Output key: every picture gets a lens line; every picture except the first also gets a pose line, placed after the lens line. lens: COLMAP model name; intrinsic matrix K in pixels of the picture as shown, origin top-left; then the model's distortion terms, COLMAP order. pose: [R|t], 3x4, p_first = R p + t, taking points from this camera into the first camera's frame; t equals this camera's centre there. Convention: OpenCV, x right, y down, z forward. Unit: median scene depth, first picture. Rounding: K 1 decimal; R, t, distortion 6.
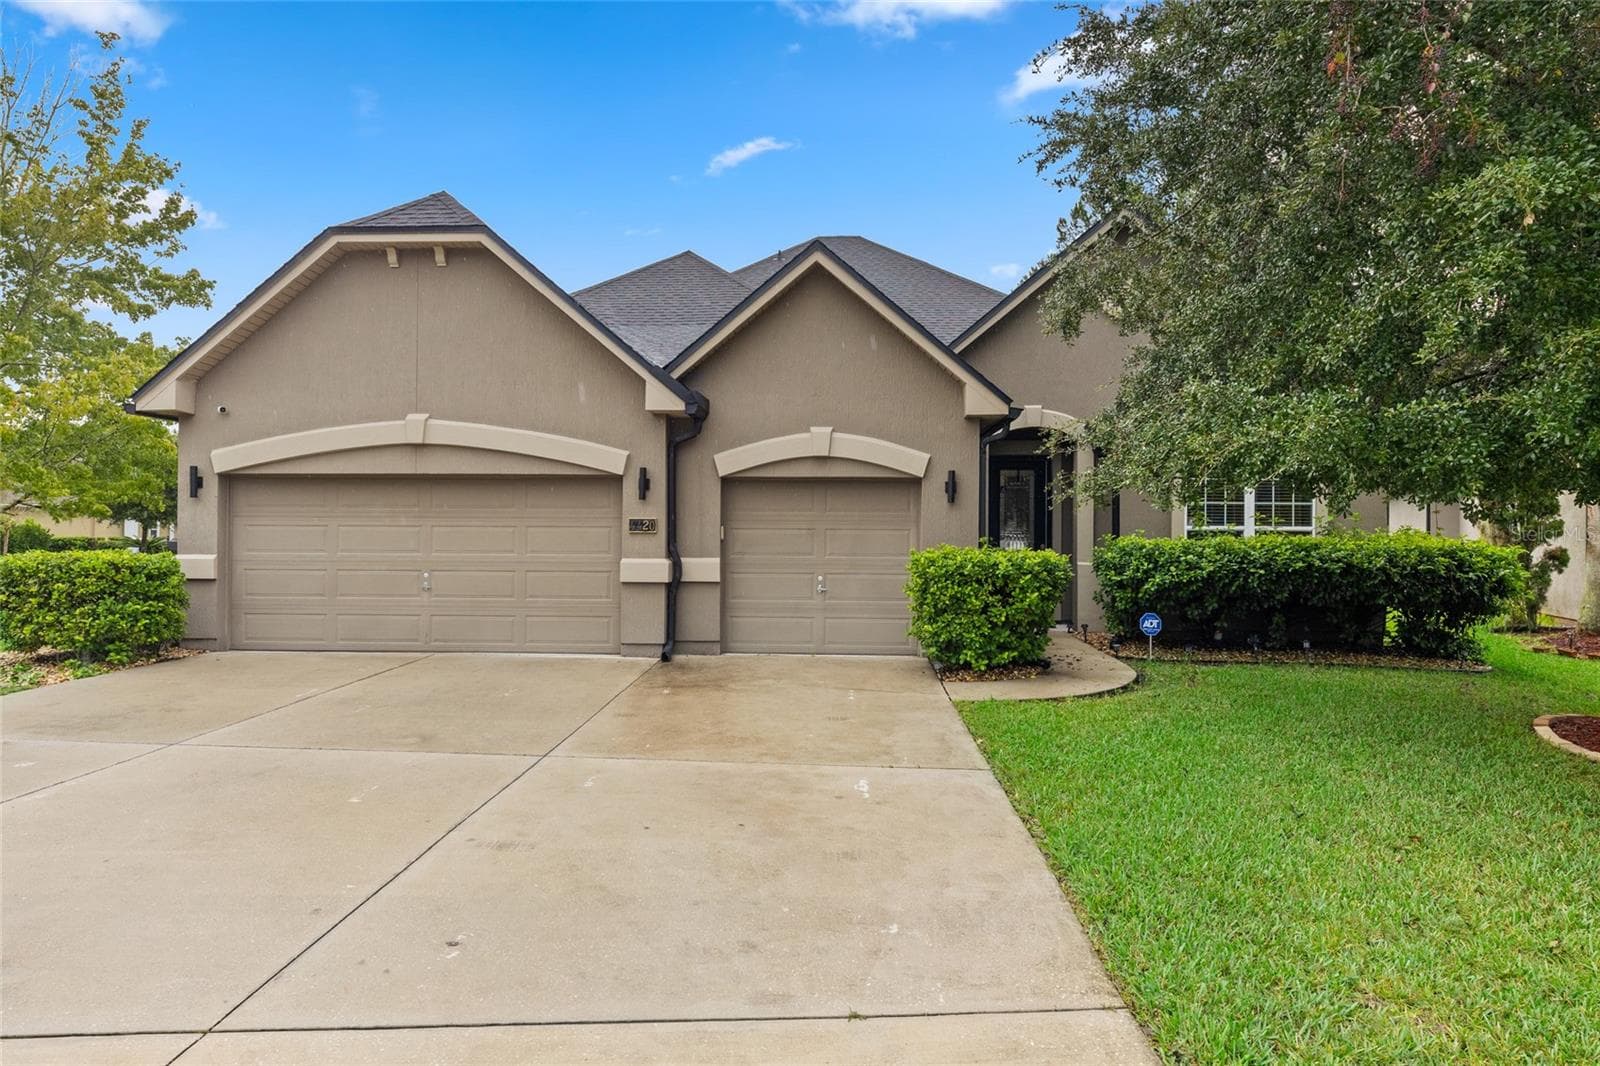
lens RADIAL K [[921.9, 0, 788.3], [0, 921.9, 532.6], [0, 0, 1]] dist [0.000677, 0.000246]
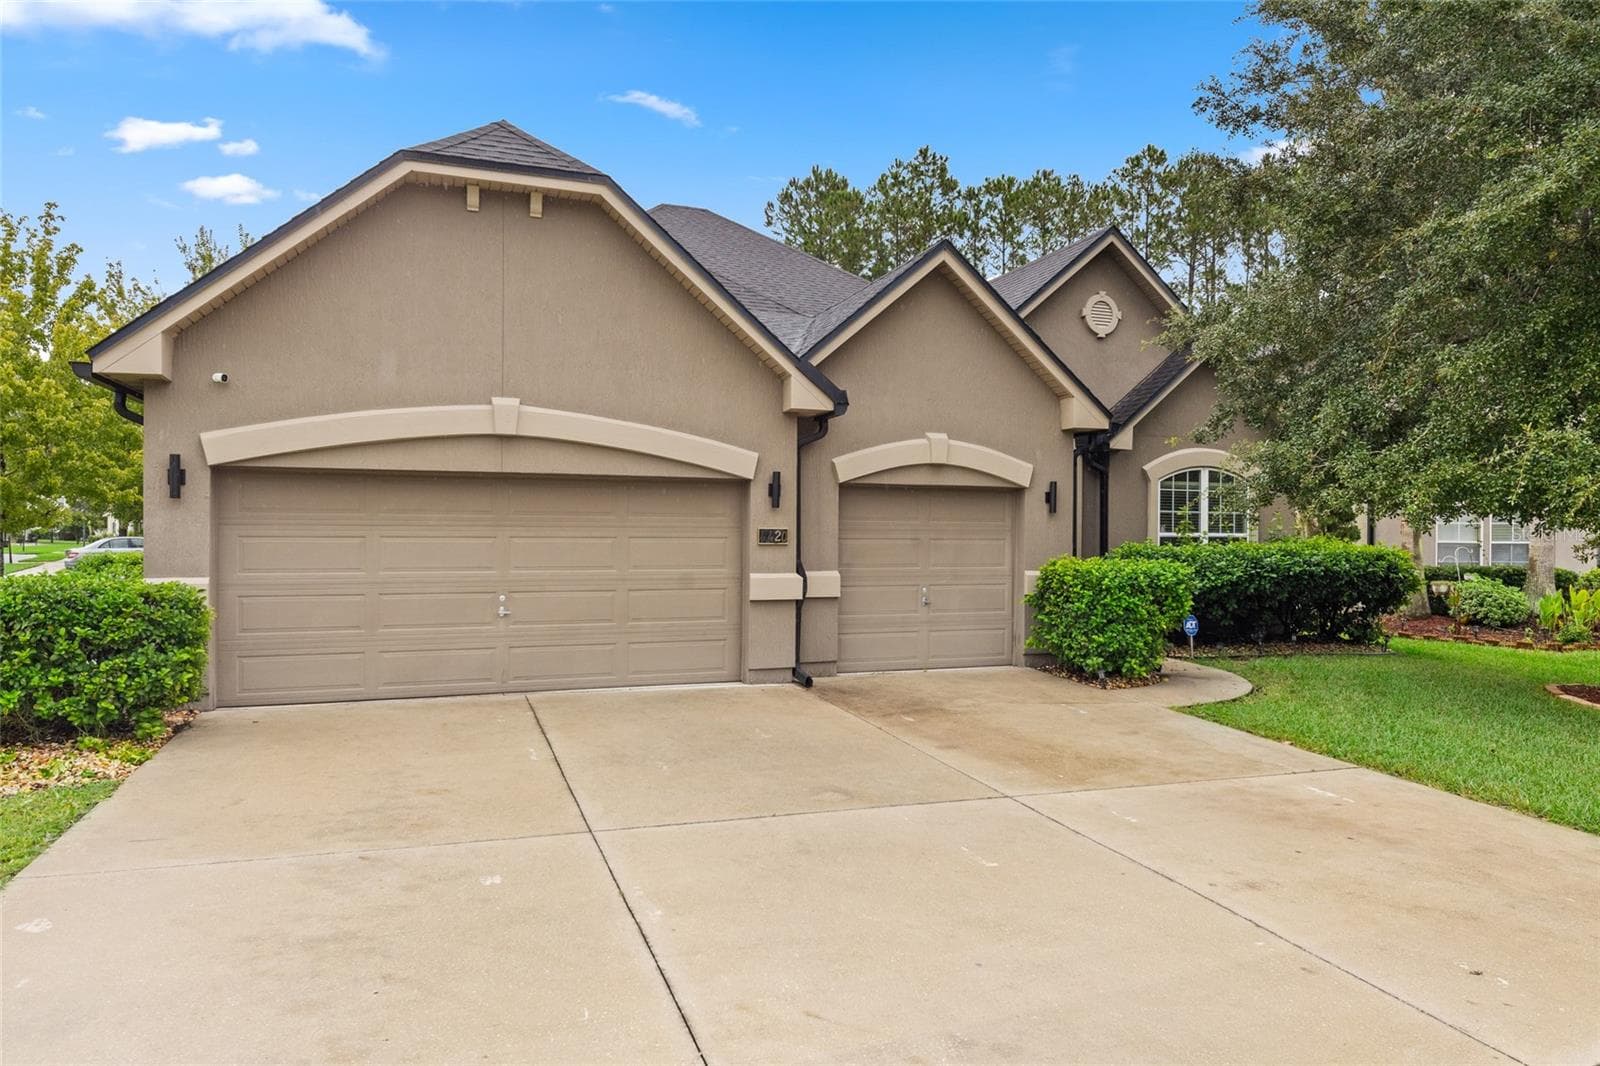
lens RADIAL K [[1006.1, 0, 795.3], [0, 1006.1, 535.4], [0, 0, 1]] dist [-0.006485, -0.001485]
pose [[0.918526, -0.002116, 0.395356, -0.515886], [-0.002832, 0.999925, 0.011932, -0.020083], [-0.395352, -0.012079, 0.918450, 0.094362]]
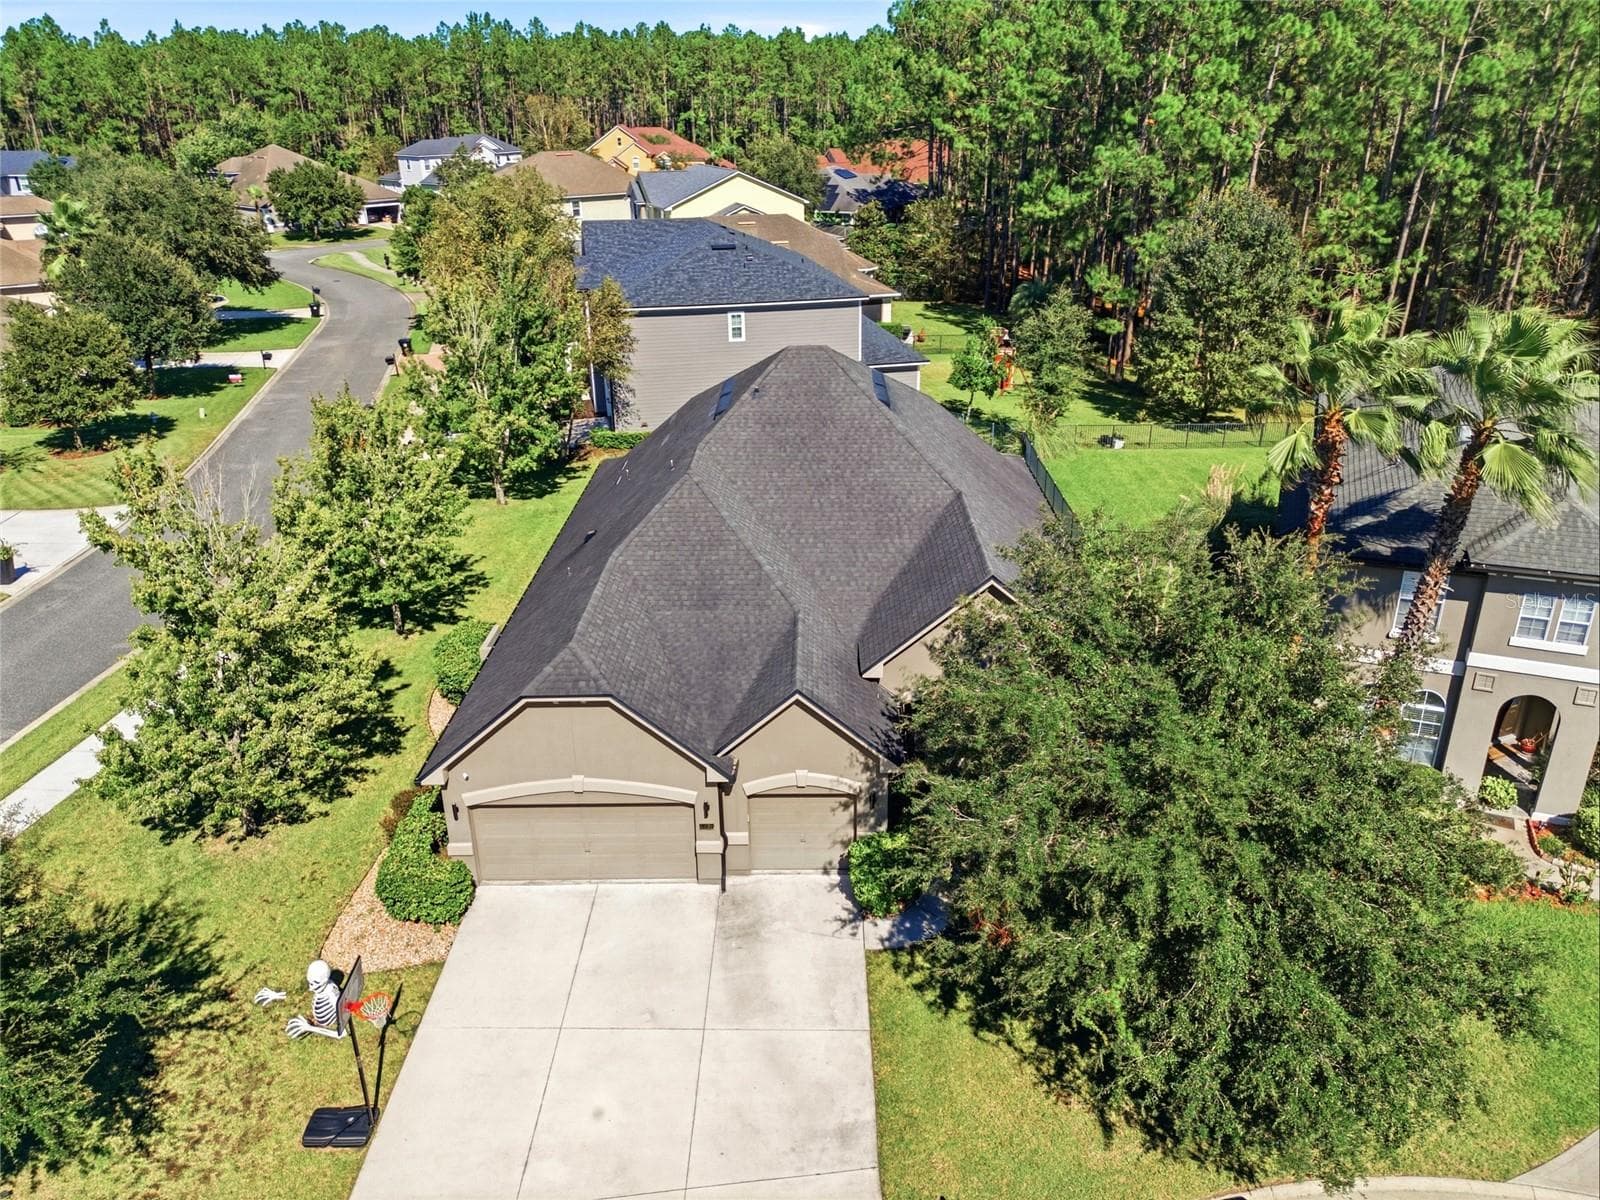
lens RADIAL K [[1135.1, 0, 807.3], [0, 1135.1, 606.9], [0, 0, 1]] dist [0.012035, 0.000813]
pose [[0.998344, -0.036923, 0.044113, -0.039148], [0.017041, 0.922236, 0.386251, -1.287481], [-0.054944, -0.384860, 0.921338, -0.946627]]
